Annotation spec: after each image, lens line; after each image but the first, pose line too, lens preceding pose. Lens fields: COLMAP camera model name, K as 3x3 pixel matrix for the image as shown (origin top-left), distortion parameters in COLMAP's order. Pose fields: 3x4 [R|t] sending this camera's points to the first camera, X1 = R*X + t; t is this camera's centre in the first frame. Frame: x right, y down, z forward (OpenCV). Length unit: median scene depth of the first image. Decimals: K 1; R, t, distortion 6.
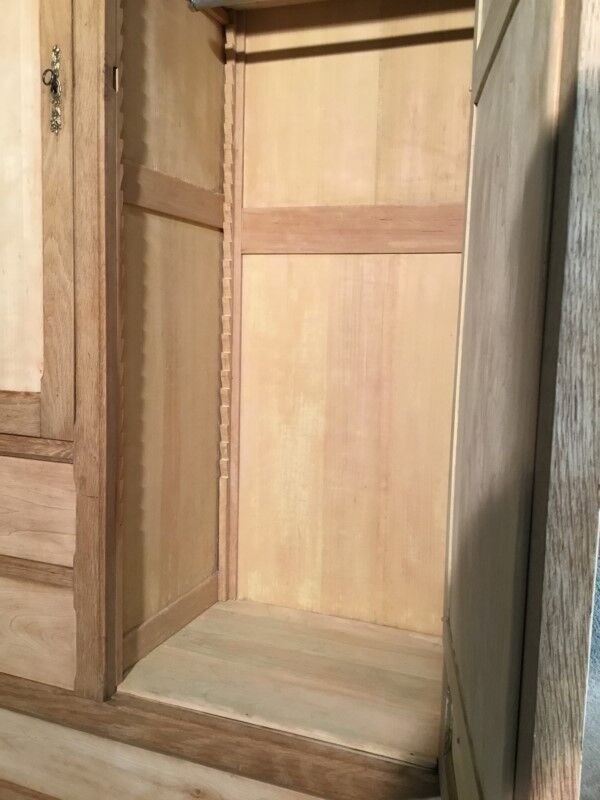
lens RADIAL K [[715.9, 0, 304.7], [0, 715.9, 404.6], [0, 0, 1]] dist [0.075702, -0.120123]
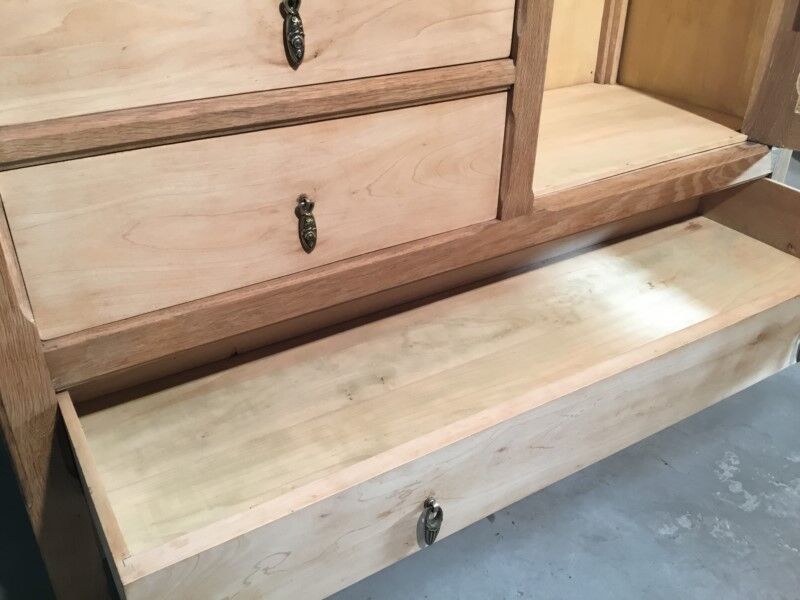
lens RADIAL K [[715.9, 0, 404.8], [0, 715.9, 303.0], [0, 0, 1]] dist [0.075702, -0.120123]
pose [[0.588310, -0.434011, 0.682294, -0.903167], [0.095585, 0.875169, 0.474281, 0.078114], [-0.802966, -0.213807, 0.556356, 0.564791]]
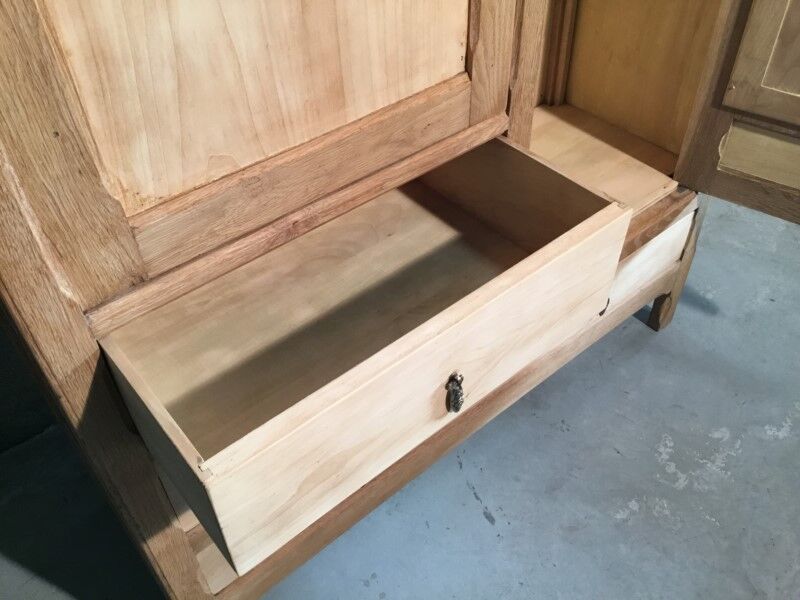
lens RADIAL K [[715.9, 0, 400.0], [0, 715.9, 300.5], [0, 0, 1]] dist [0.075702, -0.120123]
pose [[0.485944, -0.642341, 0.592669, -0.889846], [0.138476, 0.726140, 0.673458, -0.318164], [-0.862950, -0.245192, 0.441812, 0.612864]]
